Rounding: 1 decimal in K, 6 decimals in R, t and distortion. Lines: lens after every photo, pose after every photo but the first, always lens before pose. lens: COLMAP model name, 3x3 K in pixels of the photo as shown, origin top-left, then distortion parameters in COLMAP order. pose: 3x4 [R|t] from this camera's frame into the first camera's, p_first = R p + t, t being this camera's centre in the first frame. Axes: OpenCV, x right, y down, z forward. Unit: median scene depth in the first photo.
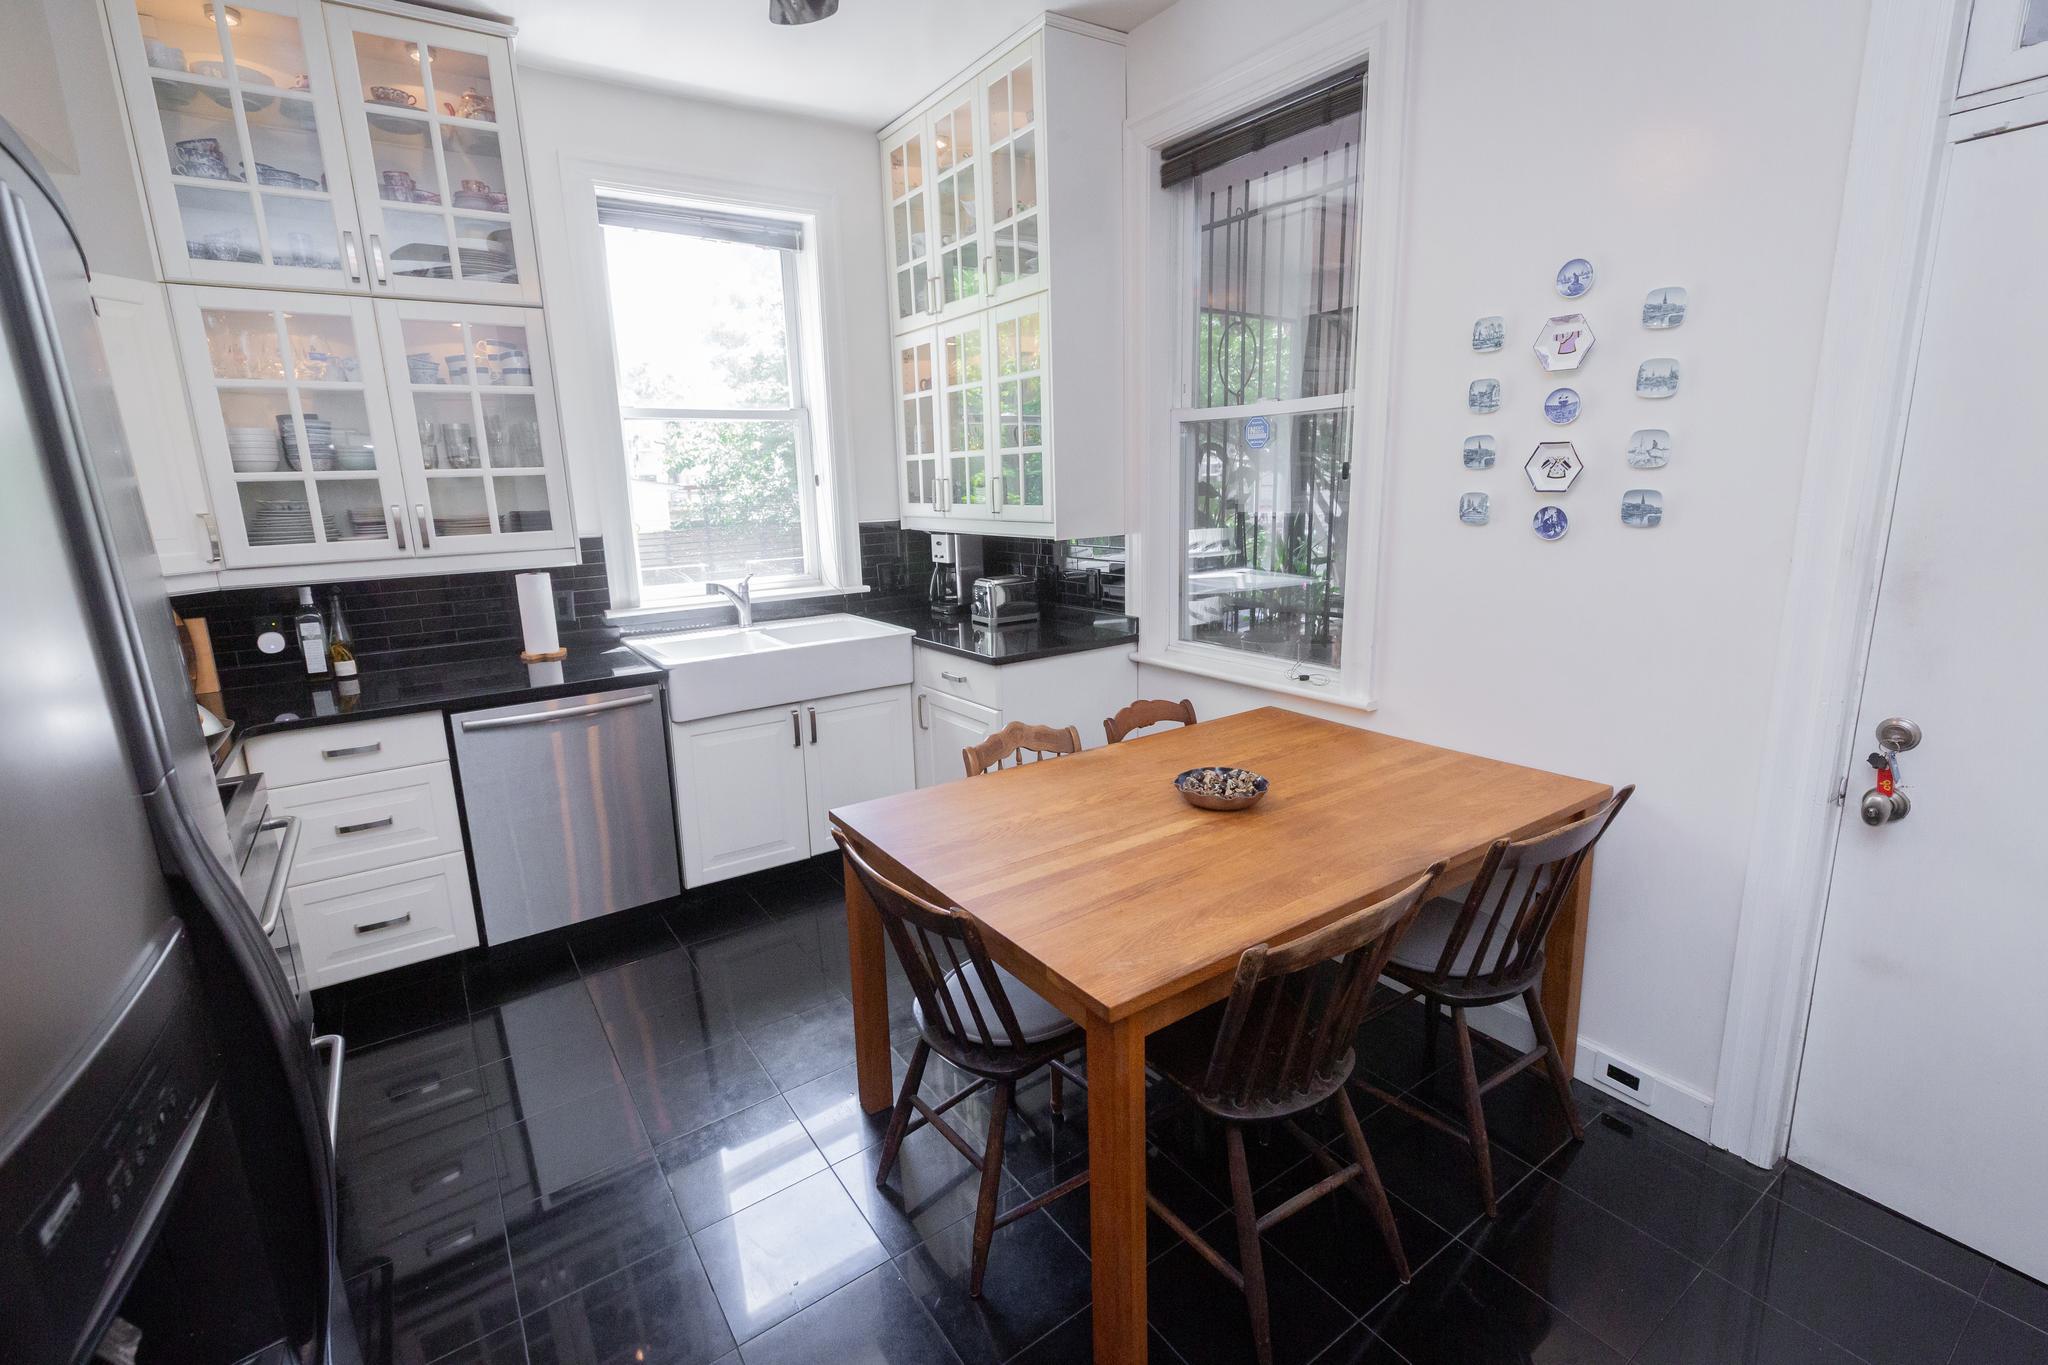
lens RADIAL K [[918.3, 0, 1025.1], [0, 918.3, 678.9], [0, 0, 1]] dist [0.004124, -0.000643]
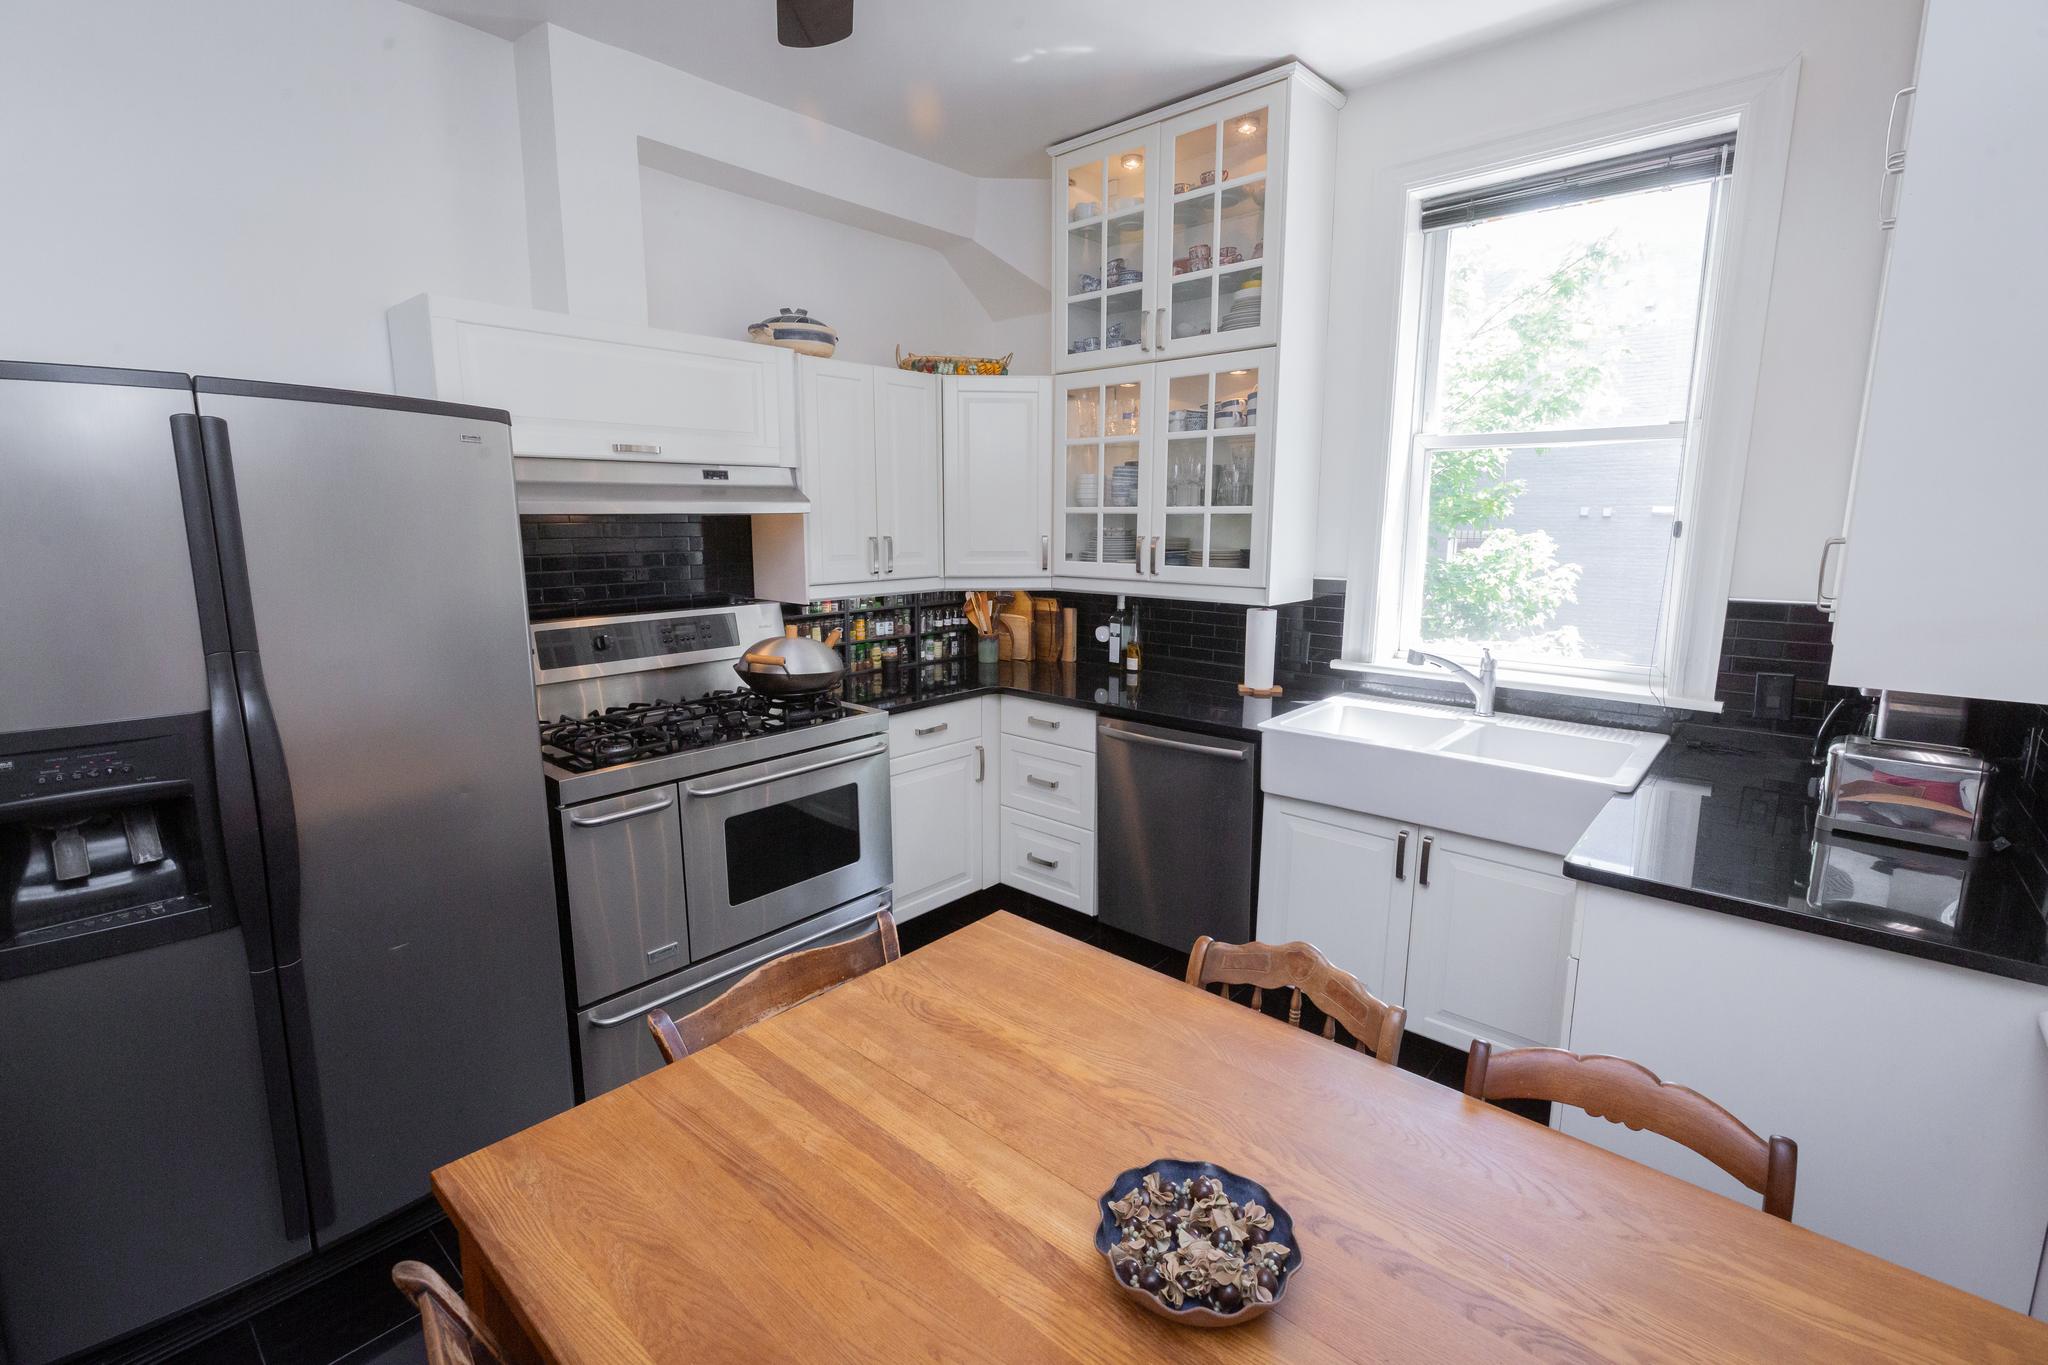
lens RADIAL K [[918.3, 0, 1020.0], [0, 918.3, 676.9], [0, 0, 1]] dist [0.004124, -0.000643]
pose [[0.212331, 0.196754, -0.957185, 0.417752], [-0.216249, 0.964696, 0.150327, -0.147002], [0.952970, 0.175072, 0.247383, 0.547615]]
